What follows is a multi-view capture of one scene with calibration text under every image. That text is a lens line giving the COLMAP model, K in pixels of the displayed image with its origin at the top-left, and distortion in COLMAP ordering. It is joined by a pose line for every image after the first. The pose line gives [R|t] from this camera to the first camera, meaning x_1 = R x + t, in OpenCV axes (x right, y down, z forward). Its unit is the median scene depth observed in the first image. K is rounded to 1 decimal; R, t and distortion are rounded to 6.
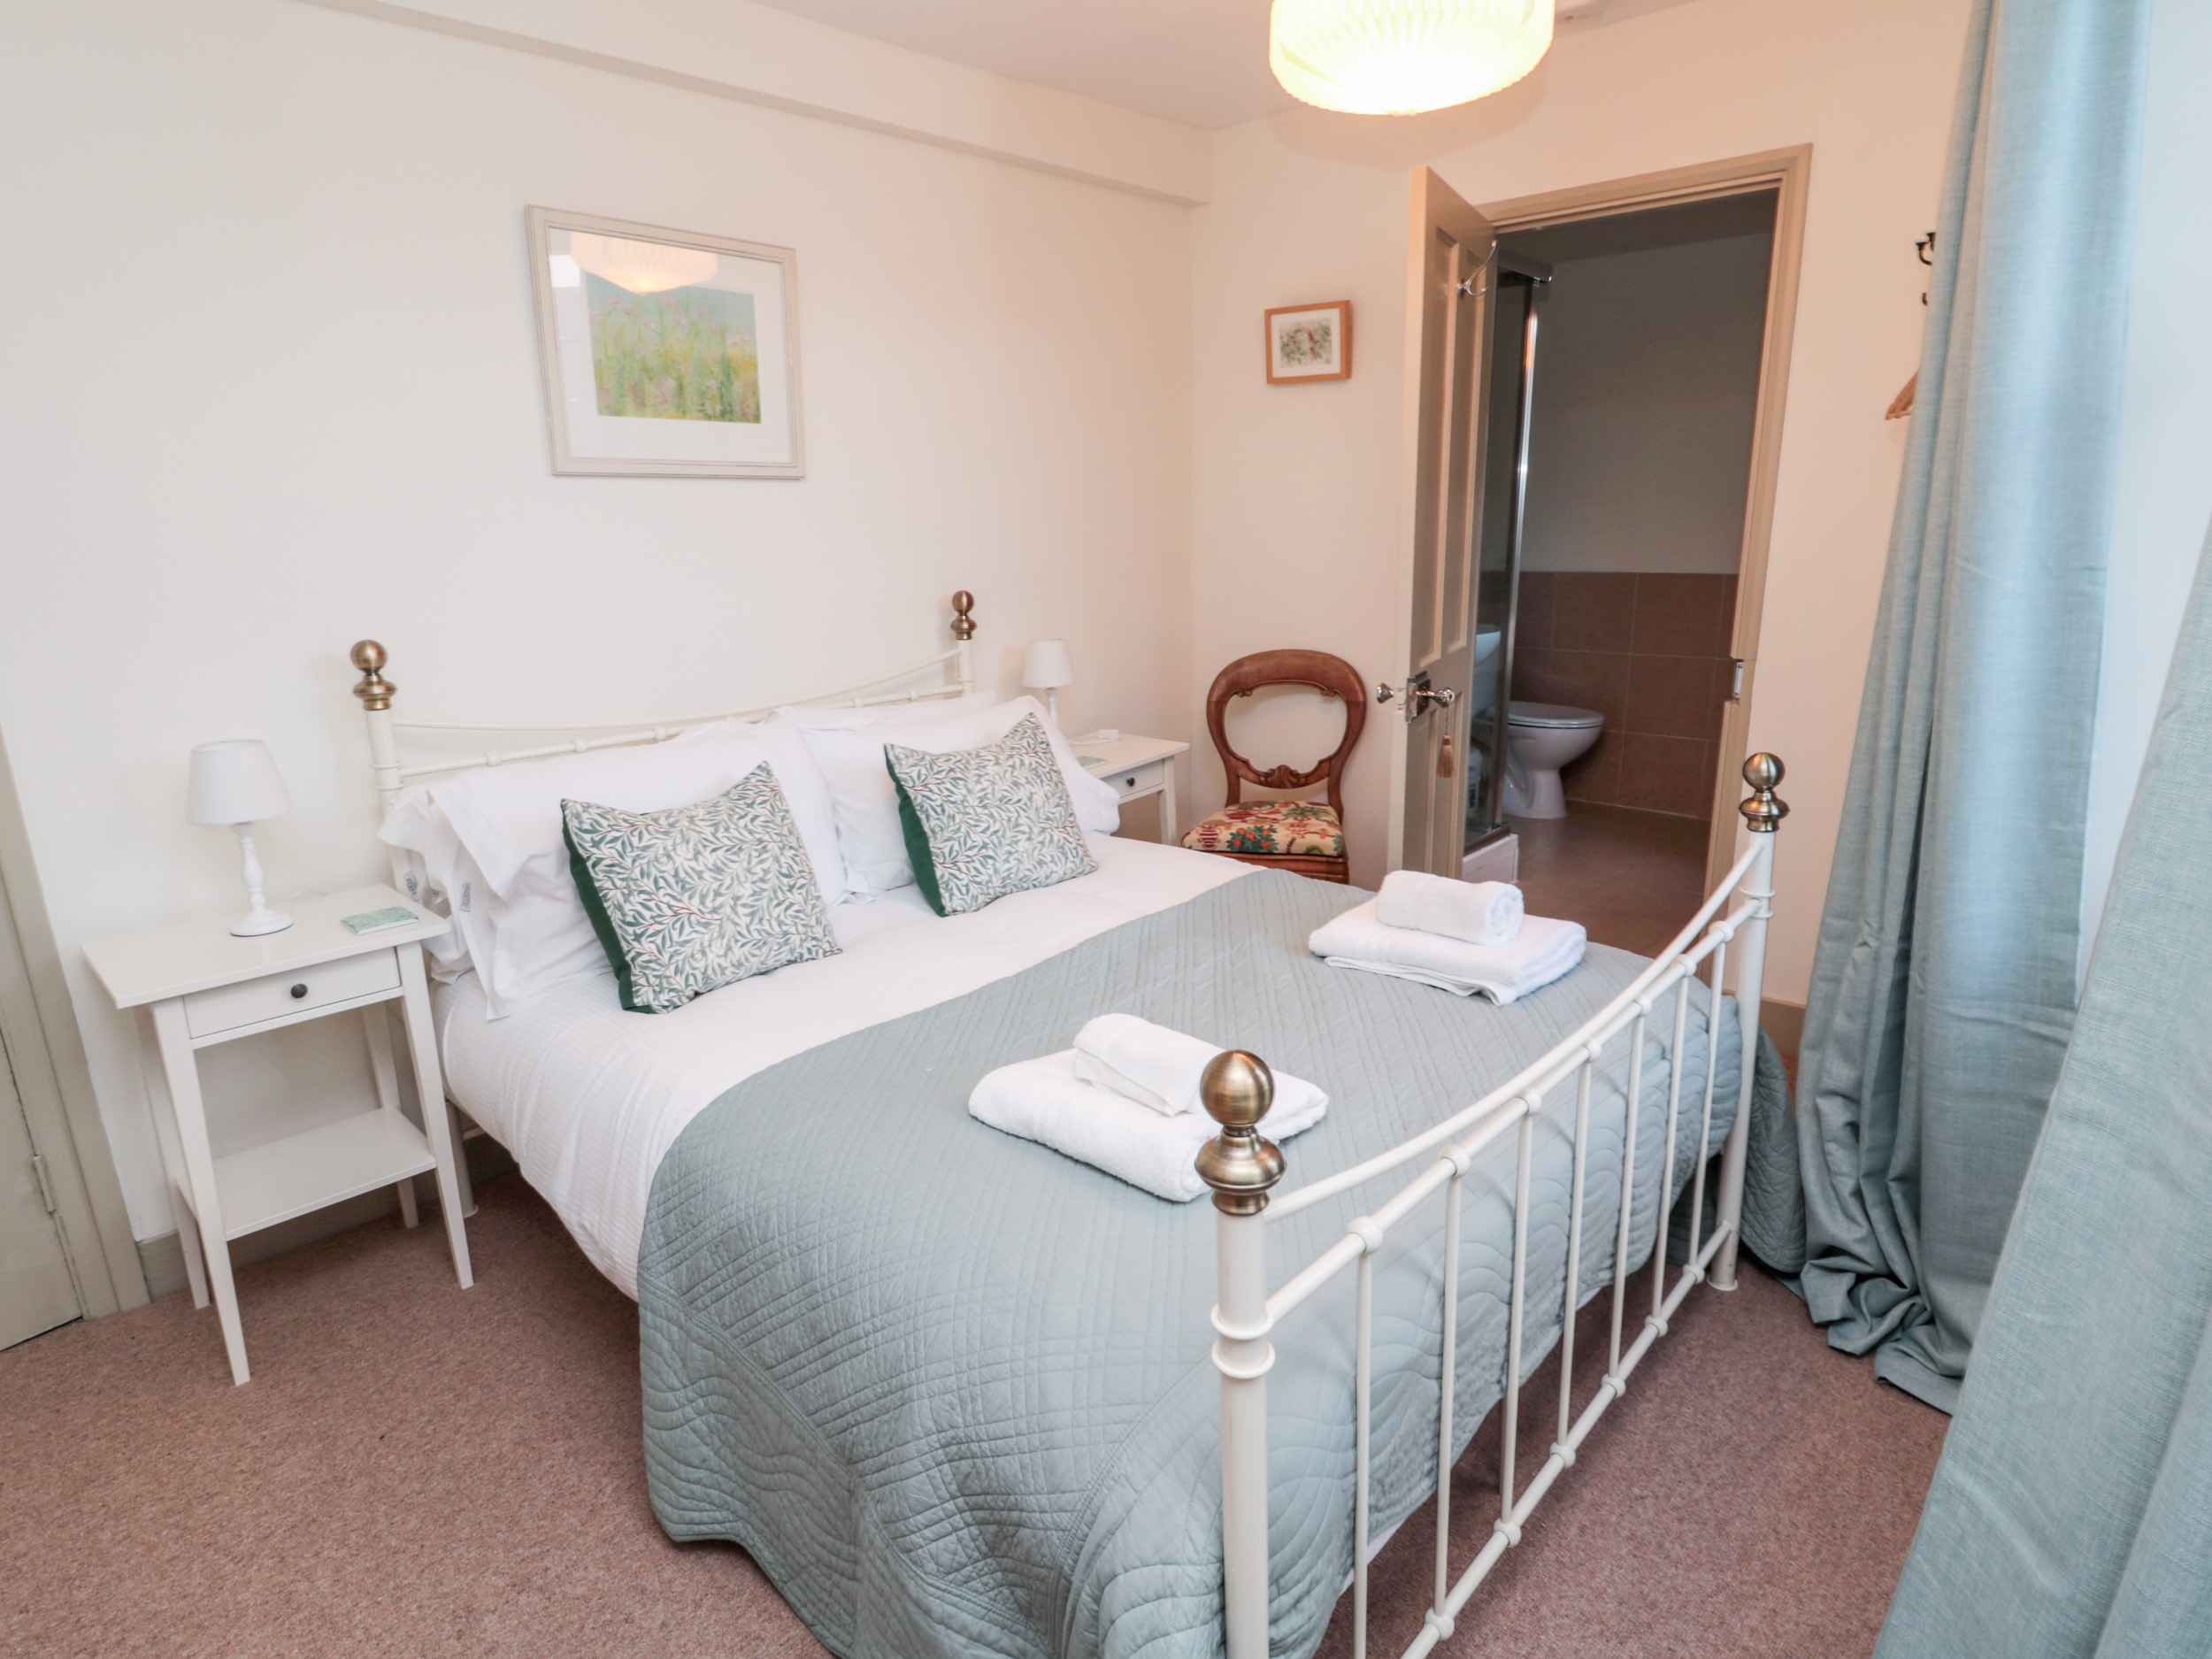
lens RADIAL K [[1194.4, 0, 1106.0], [0, 1194.4, 829.5], [0, 0, 1]] dist [-0.002925, -0.010178]
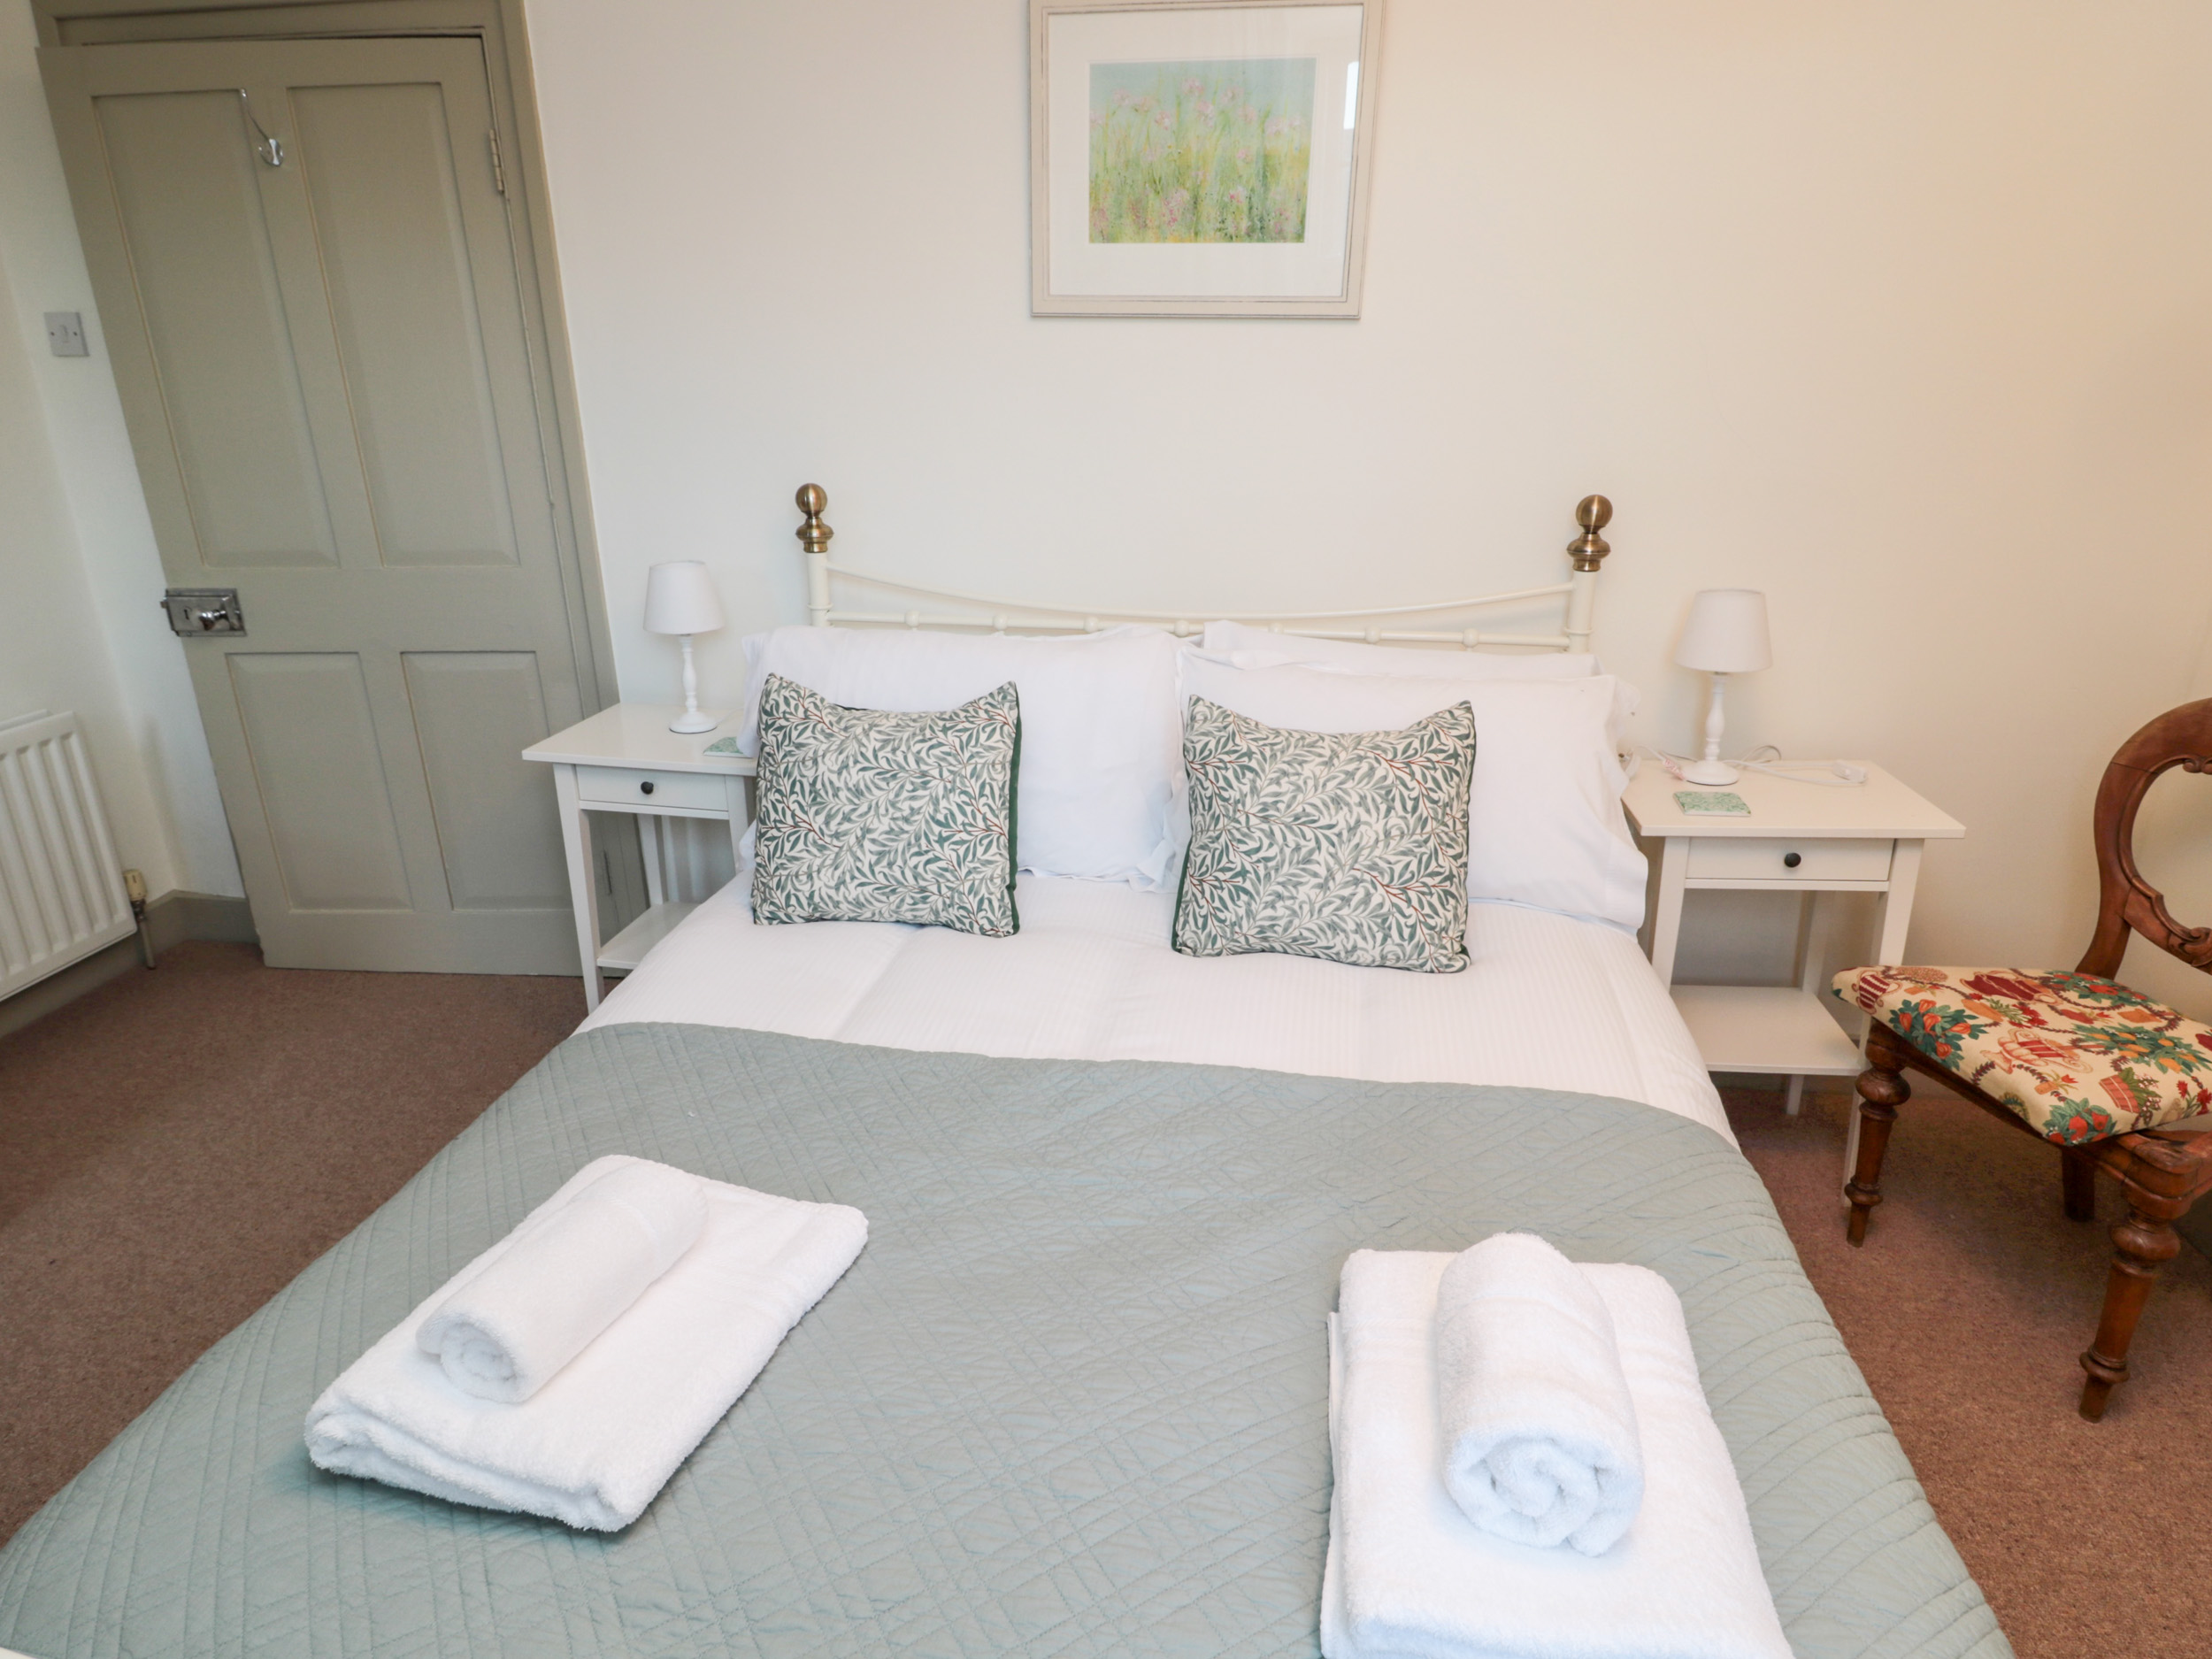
lens RADIAL K [[1244.6, 0, 1106.0], [0, 1244.6, 829.5], [0, 0, 1]] dist [-0.005514, -0.007781]
pose [[0.556080, 0.308871, -0.771604, 0.393048], [-0.226077, 0.949589, 0.217189, -0.145540], [0.799790, 0.053667, 0.597876, 0.502399]]
